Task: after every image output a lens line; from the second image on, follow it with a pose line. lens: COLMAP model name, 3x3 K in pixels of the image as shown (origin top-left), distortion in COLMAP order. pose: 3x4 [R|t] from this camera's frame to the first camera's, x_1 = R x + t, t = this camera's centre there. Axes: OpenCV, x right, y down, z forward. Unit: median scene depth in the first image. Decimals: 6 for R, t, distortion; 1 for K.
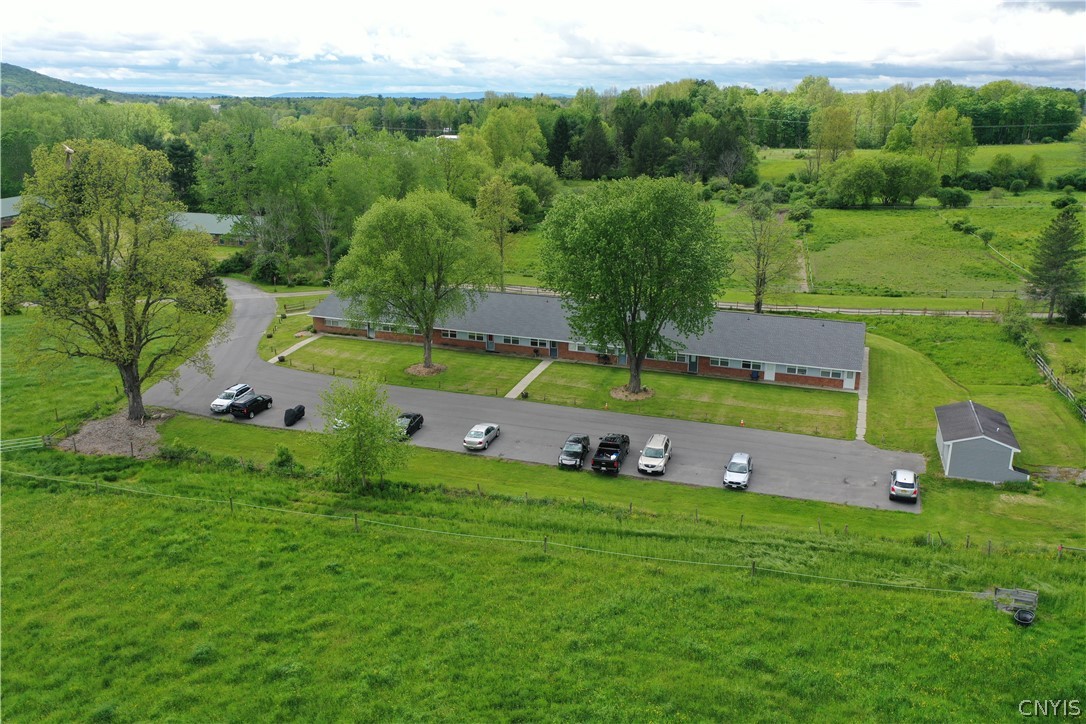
lens RADIAL K [[856.6, 0, 543.0], [0, 856.6, 362.0], [0, 0, 1]] dist [0.002722, 0.003963]
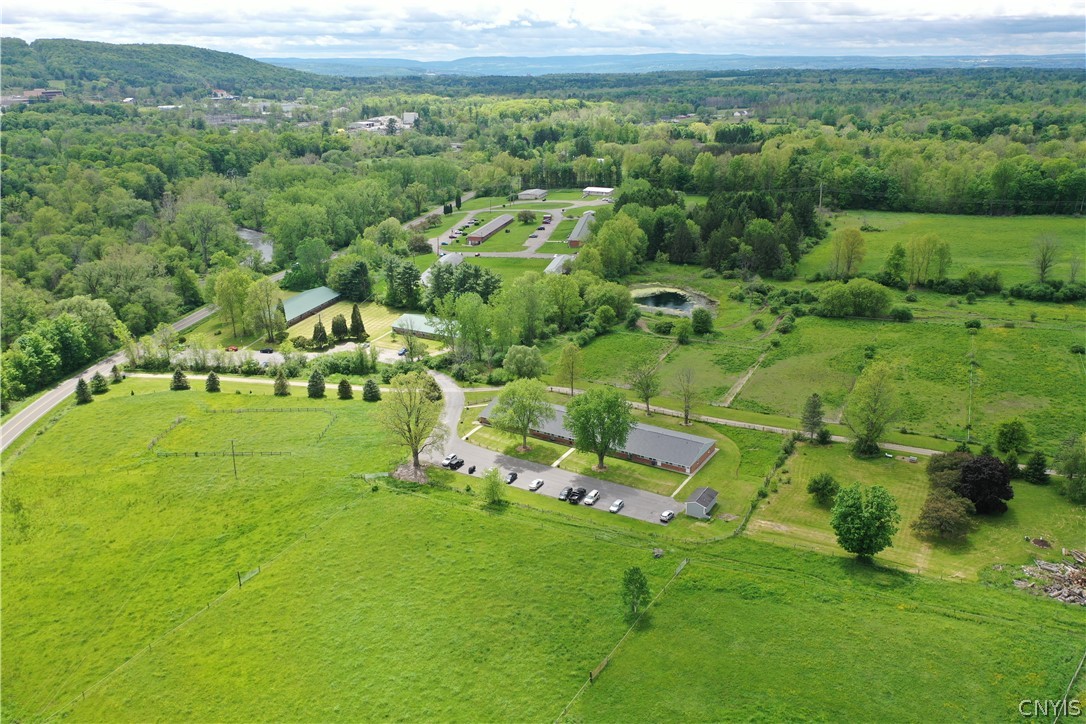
lens RADIAL K [[856.6, 0, 543.0], [0, 856.6, 362.0], [0, 0, 1]] dist [0.002722, 0.003963]
pose [[0.980626, 0.053379, -0.188478, 0.445780], [-0.045512, 0.997912, 0.045831, -0.431183], [0.190531, -0.036365, 0.981007, -1.688242]]
